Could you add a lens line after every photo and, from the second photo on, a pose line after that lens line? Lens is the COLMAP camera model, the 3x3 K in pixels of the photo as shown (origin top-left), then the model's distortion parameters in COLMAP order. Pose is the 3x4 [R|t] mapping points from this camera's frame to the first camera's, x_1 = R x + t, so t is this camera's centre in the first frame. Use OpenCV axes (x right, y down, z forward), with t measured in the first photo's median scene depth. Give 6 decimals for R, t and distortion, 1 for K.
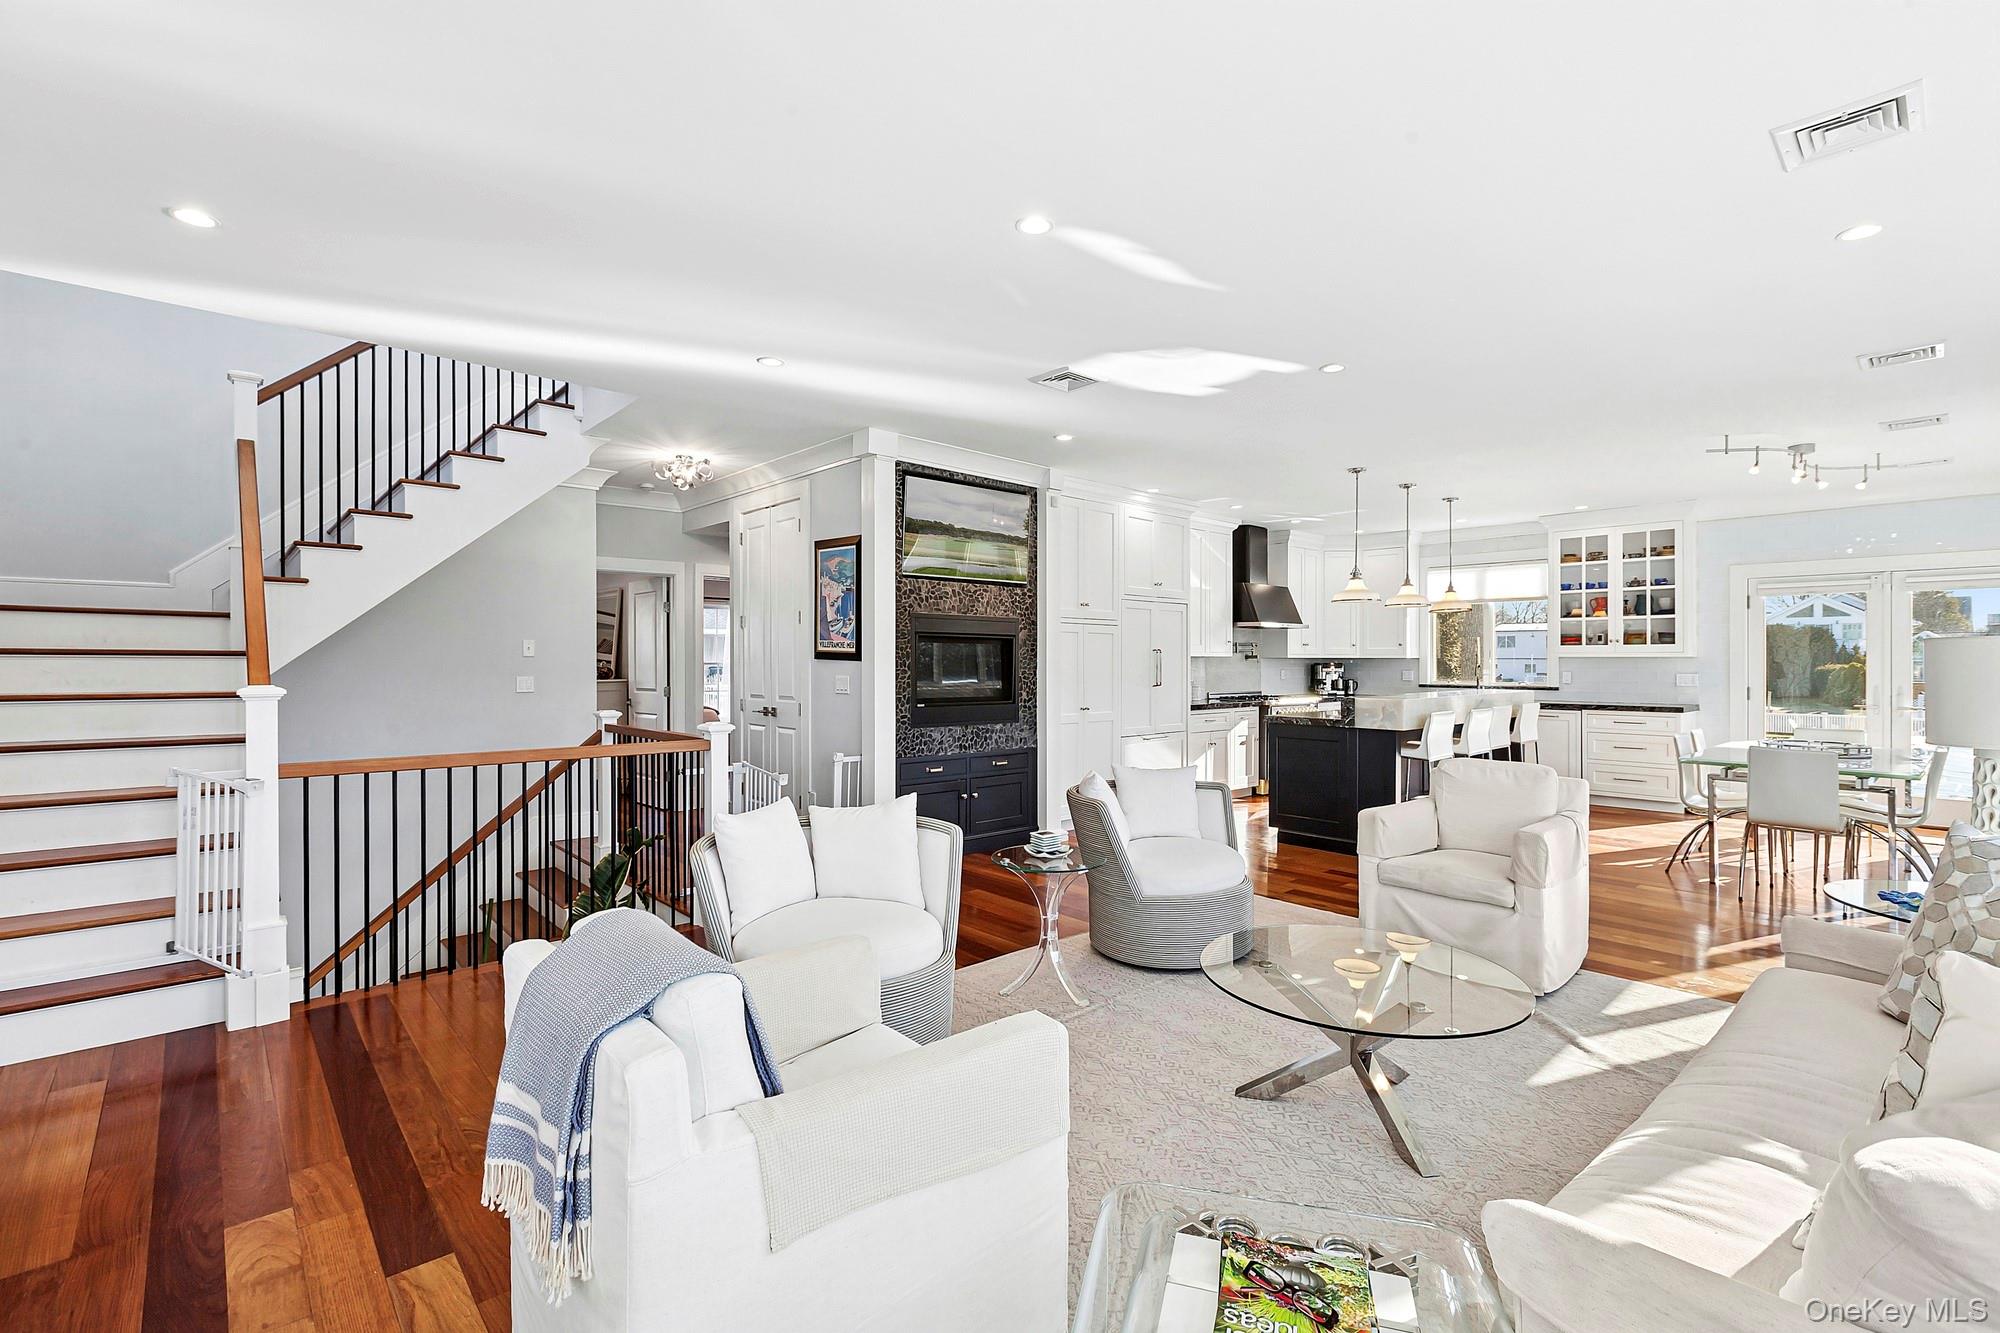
lens RADIAL K [[905.3, 0, 1000.0], [0, 905.3, 666.5], [0, 0, 1]] dist [-0.002302, 0.000213]
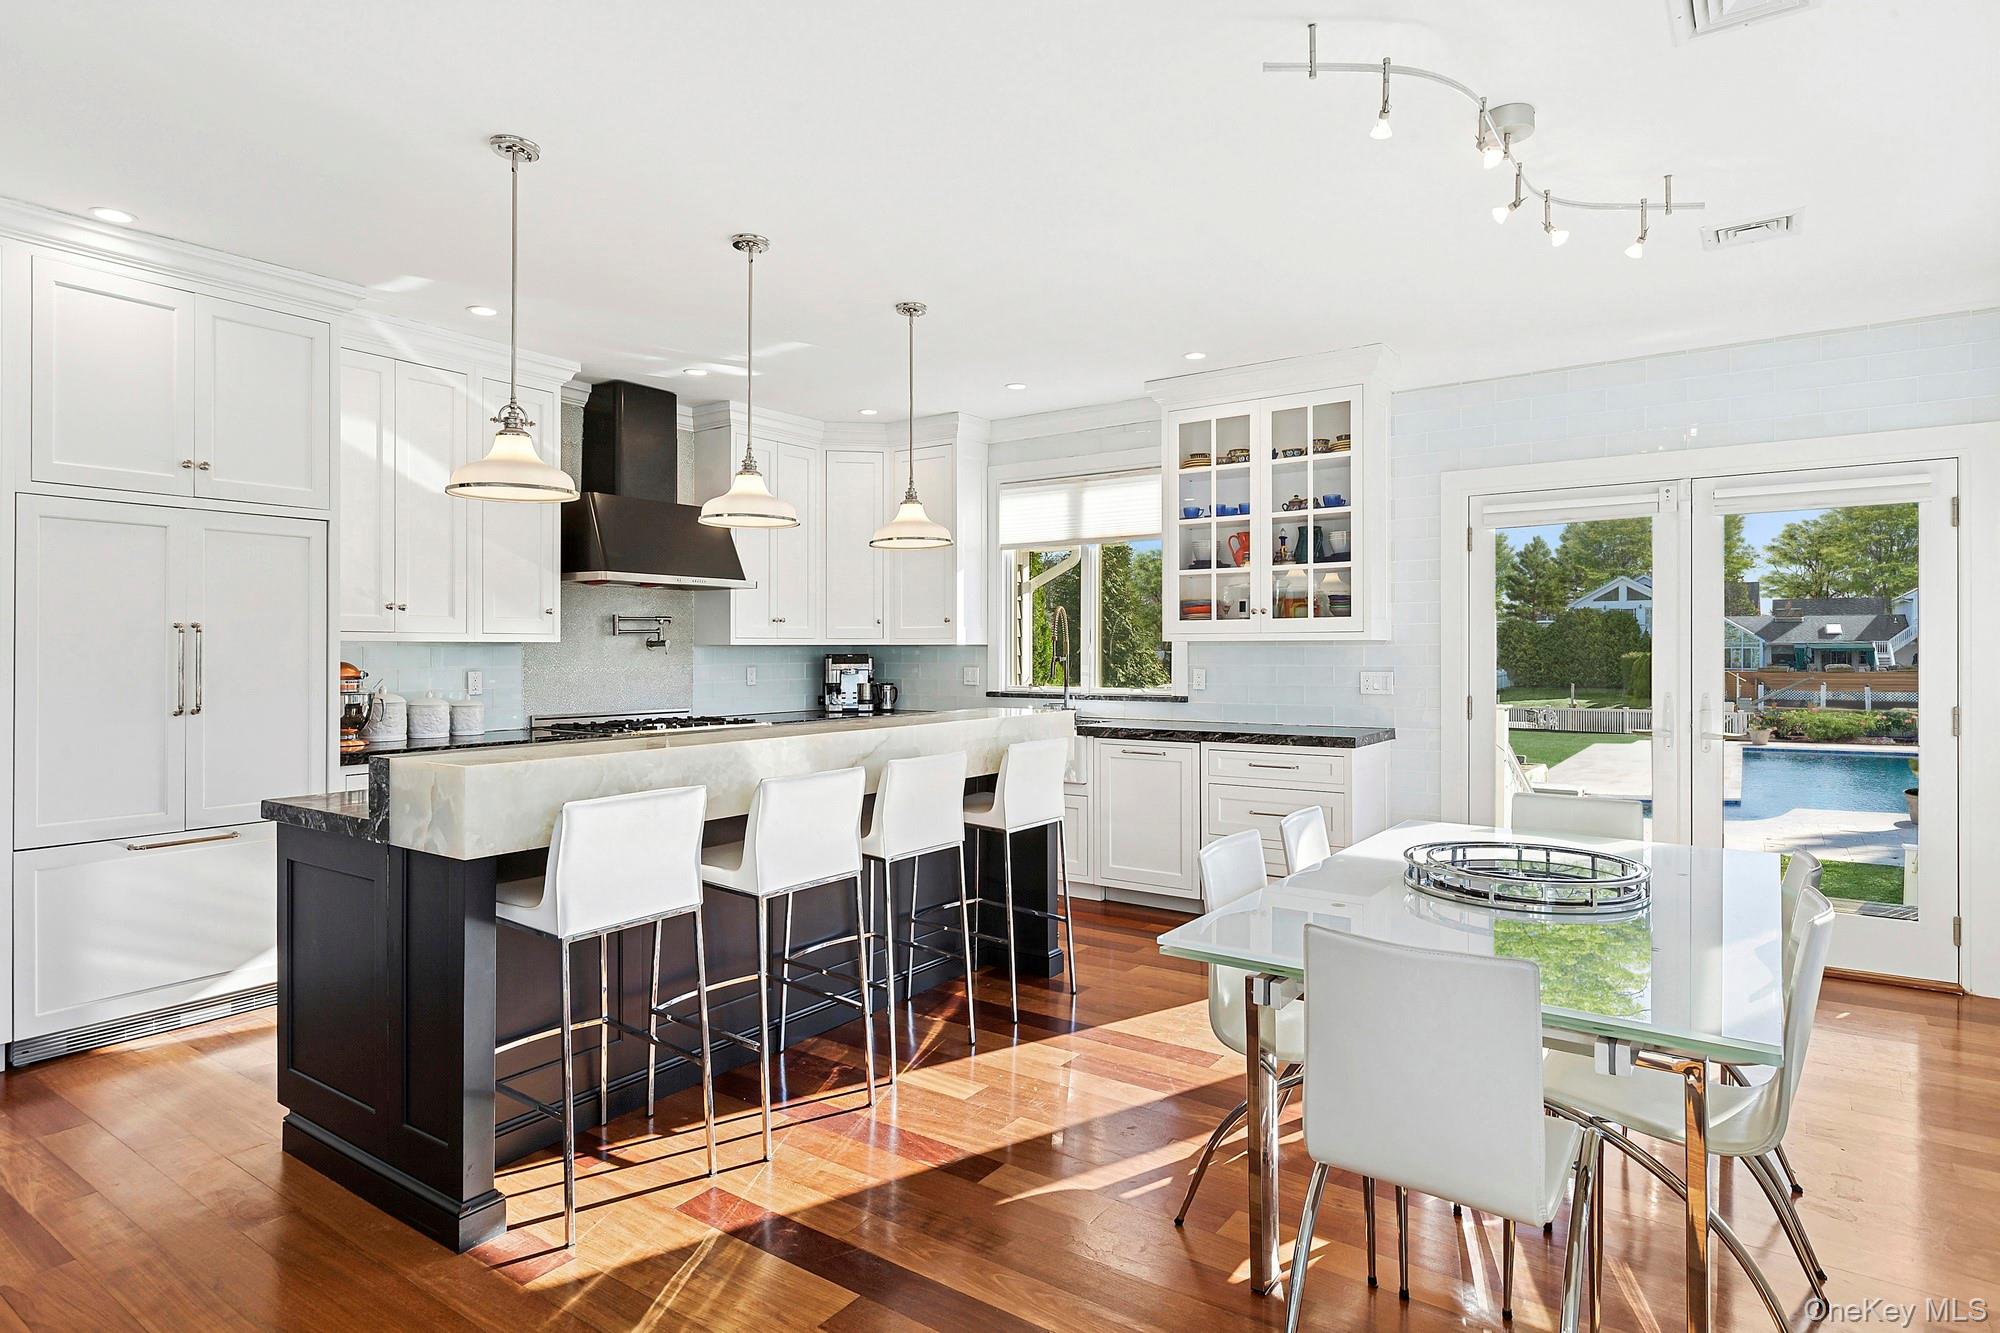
lens RADIAL K [[1108.9, 0, 1000.0], [0, 1108.9, 666.5], [0, 0, 1]] dist [0.004103, -0.000035]
pose [[0.975556, -0.006167, 0.219666, 0.381729], [0.004777, 0.999965, 0.006858, -0.000876], [-0.219701, -0.005641, 0.975551, 0.387438]]
